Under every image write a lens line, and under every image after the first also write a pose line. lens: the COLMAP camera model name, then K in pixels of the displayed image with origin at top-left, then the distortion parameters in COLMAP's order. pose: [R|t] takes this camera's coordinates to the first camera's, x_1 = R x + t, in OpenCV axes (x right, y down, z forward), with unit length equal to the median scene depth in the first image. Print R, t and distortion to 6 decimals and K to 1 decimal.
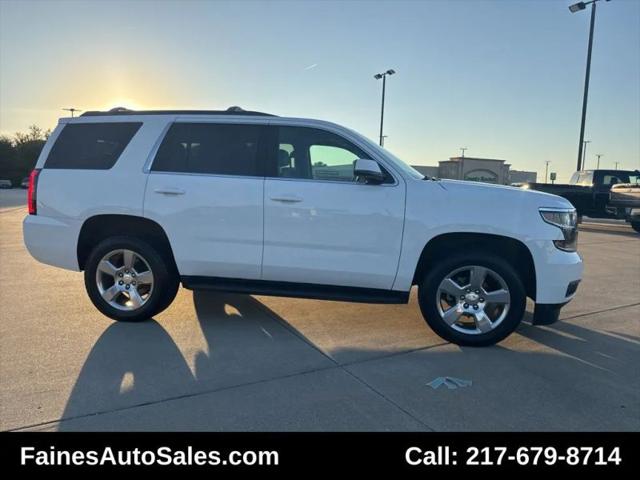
lens RADIAL K [[455.8, 0, 316.8], [0, 455.8, 245.7], [0, 0, 1]] dist [0.024918, -0.031722]
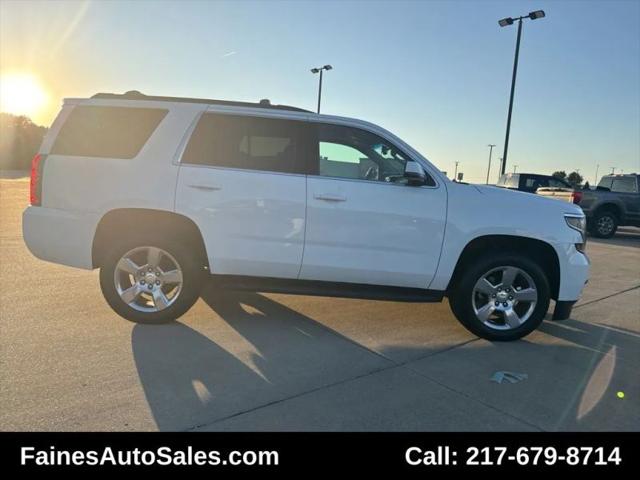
lens RADIAL K [[455.8, 0, 320.6], [0, 455.8, 244.5], [0, 0, 1]] dist [0.024918, -0.031722]
pose [[0.982769, 0.011708, 0.184466, -0.259025], [-0.014457, 0.999803, 0.013565, -0.013885], [-0.184271, -0.015998, 0.982745, 0.027215]]
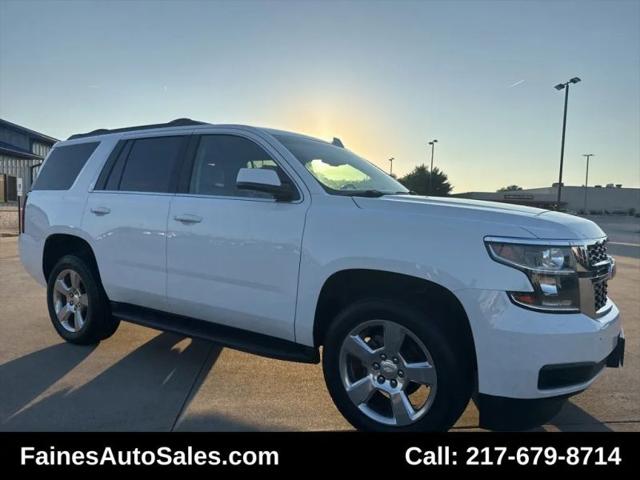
lens RADIAL K [[455.8, 0, 323.6], [0, 455.8, 238.8], [0, 0, 1]] dist [0.024918, -0.031722]
pose [[0.922249, 0.025649, -0.385745, 0.471828], [-0.052675, 0.996828, -0.059656, -0.027953], [0.382991, 0.075337, 0.920675, 0.311939]]
